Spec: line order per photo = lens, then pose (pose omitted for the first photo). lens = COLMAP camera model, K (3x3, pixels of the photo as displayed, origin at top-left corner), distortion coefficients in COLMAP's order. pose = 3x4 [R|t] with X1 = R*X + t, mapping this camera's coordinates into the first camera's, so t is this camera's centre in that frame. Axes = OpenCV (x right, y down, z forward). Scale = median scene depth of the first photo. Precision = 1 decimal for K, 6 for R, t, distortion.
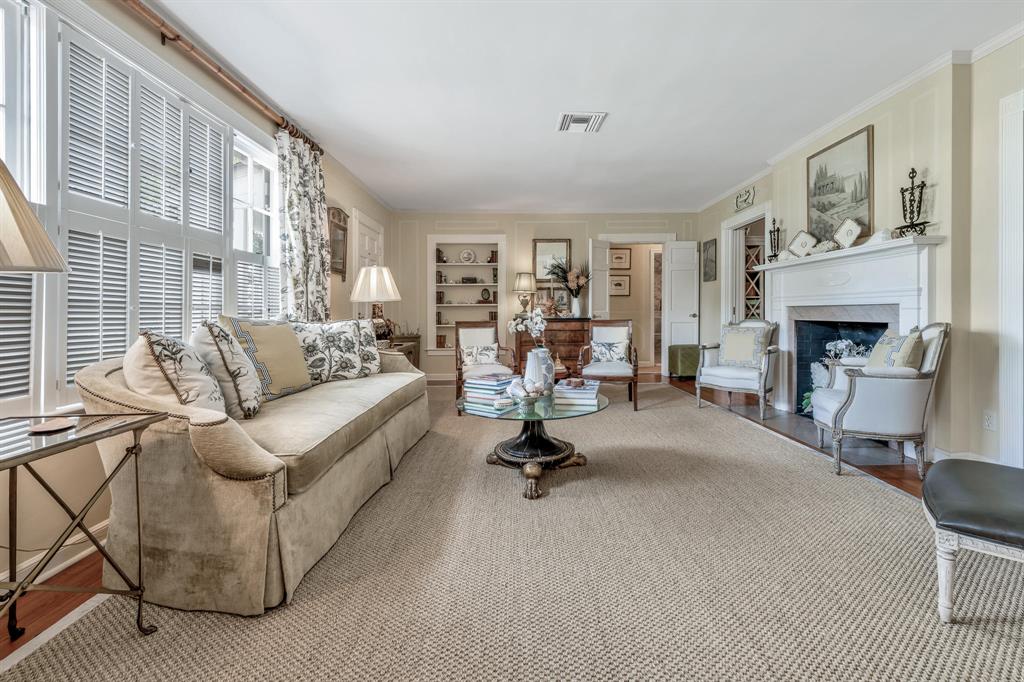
lens RADIAL K [[425.1, 0, 523.1], [0, 425.1, 316.3], [0, 0, 1]] dist [0.000051, -0.000305]
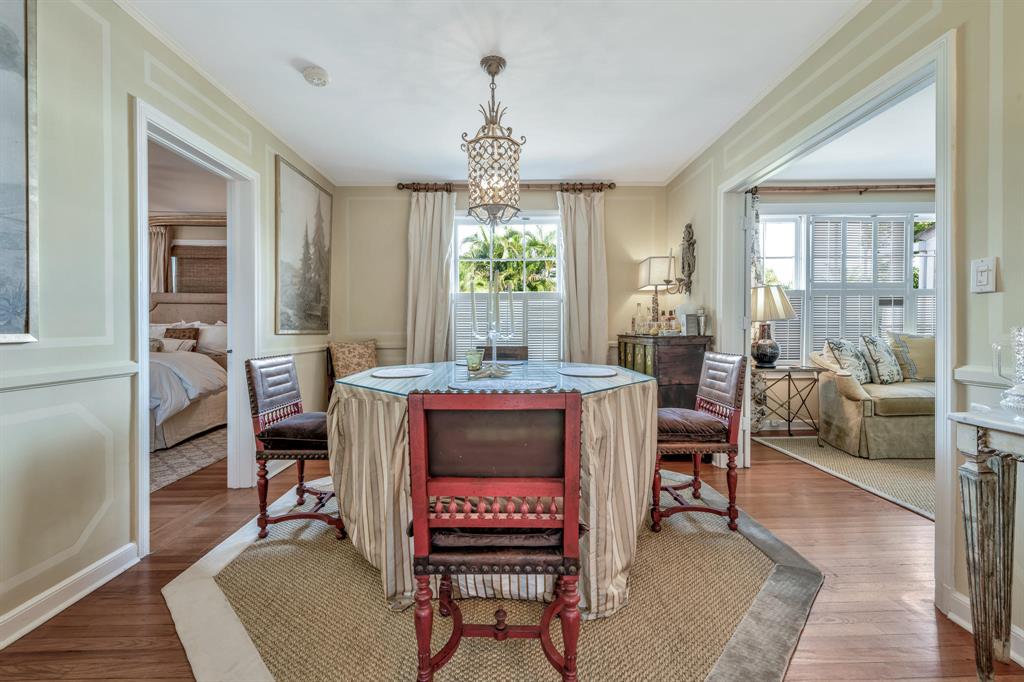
lens RADIAL K [[425.1, 0, 510.8], [0, 425.1, 337.7], [0, 0, 1]] dist [0.000051, -0.000305]
pose [[-0.026006, 0.021902, -0.999422, 0.636669], [0.005291, 0.999749, 0.021771, -0.012674], [0.999648, -0.004722, -0.026115, -0.311739]]
